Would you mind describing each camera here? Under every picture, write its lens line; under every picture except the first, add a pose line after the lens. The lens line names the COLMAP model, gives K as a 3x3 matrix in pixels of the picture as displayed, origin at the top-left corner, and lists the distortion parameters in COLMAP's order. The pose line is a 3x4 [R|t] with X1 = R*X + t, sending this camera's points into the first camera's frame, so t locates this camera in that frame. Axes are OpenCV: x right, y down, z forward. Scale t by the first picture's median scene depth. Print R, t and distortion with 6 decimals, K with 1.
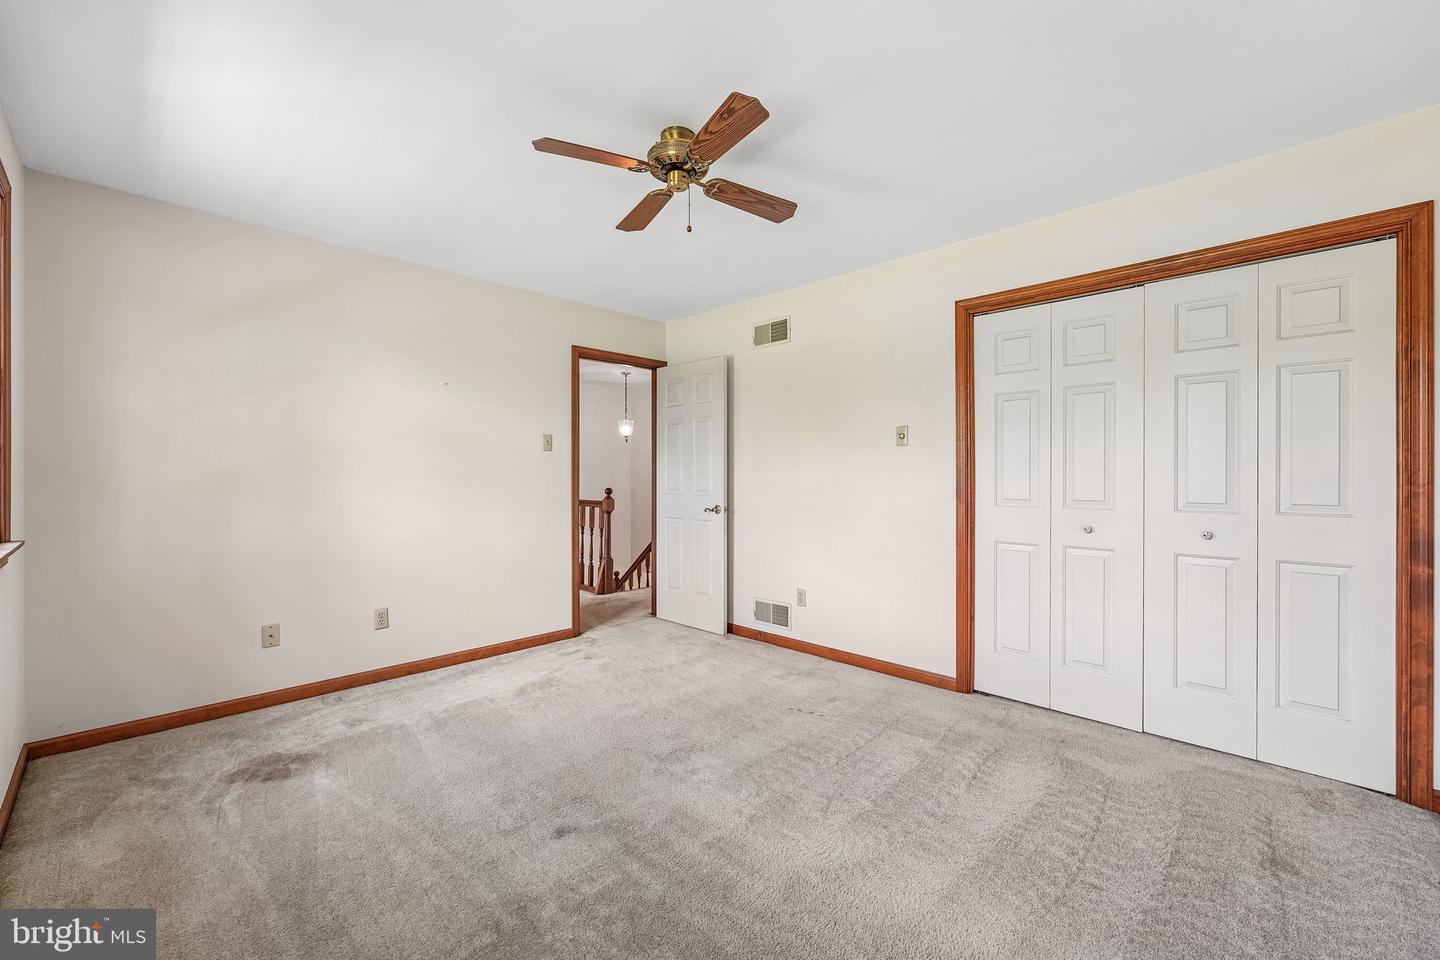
lens RADIAL K [[580.3, 0, 720.0], [0, 580.3, 480.0], [0, 0, 1]] dist [0.000685, 0.000051]
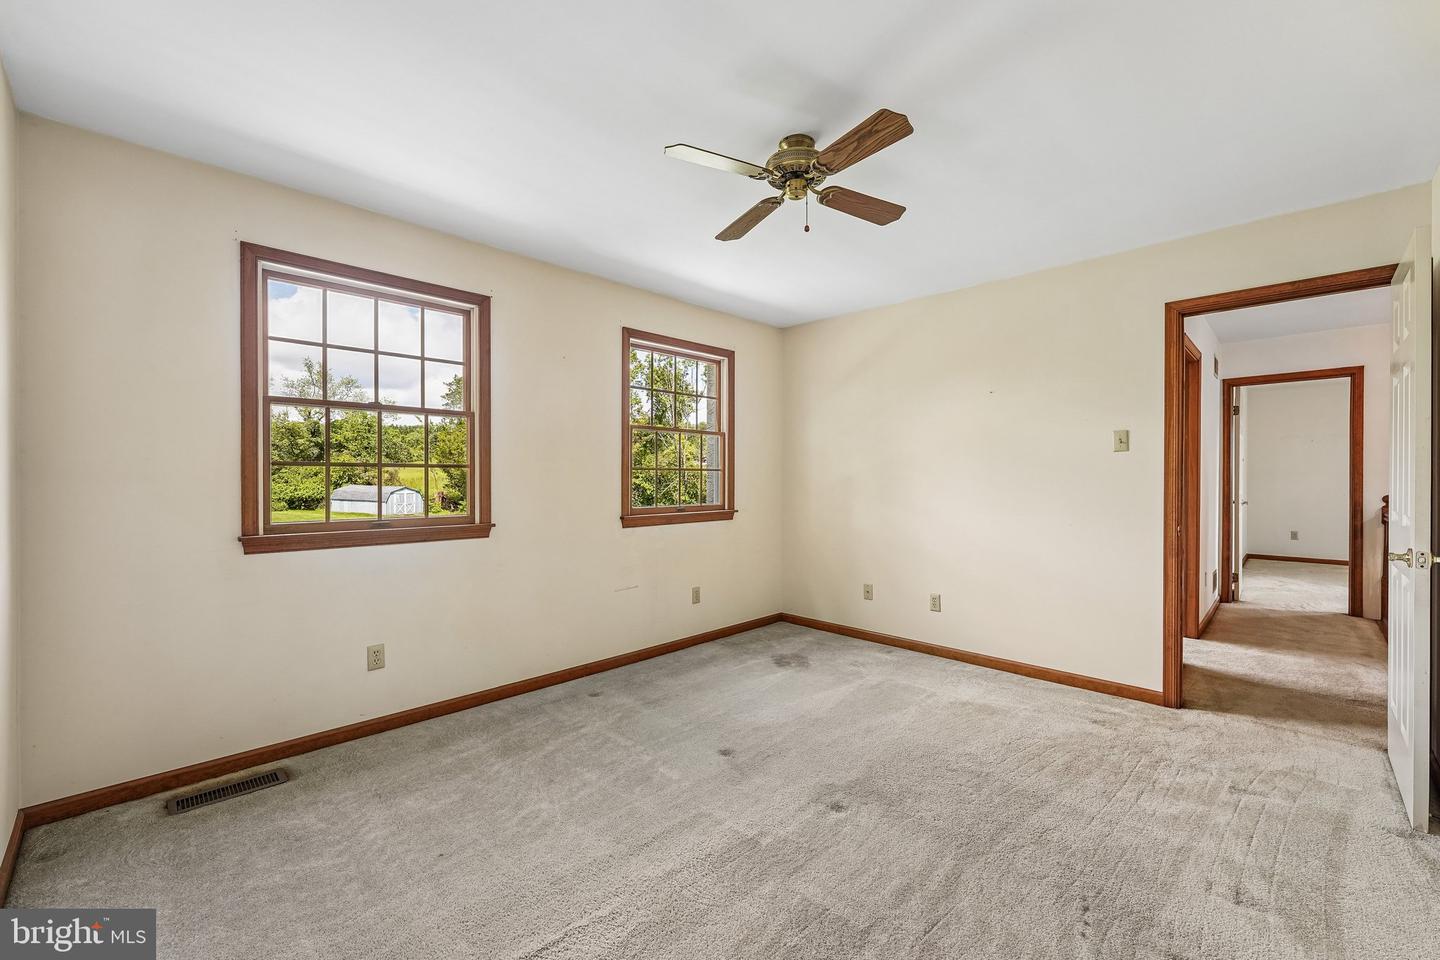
lens RADIAL K [[589.9, 0, 725.7], [0, 589.9, 486.4], [0, 0, 1]] dist [-0.001097, -0.000166]
pose [[0.000728, 0.014683, -0.999892, 0.615199], [-0.012871, 0.999810, 0.014672, -0.009674], [0.999917, 0.012859, 0.000917, 0.572474]]
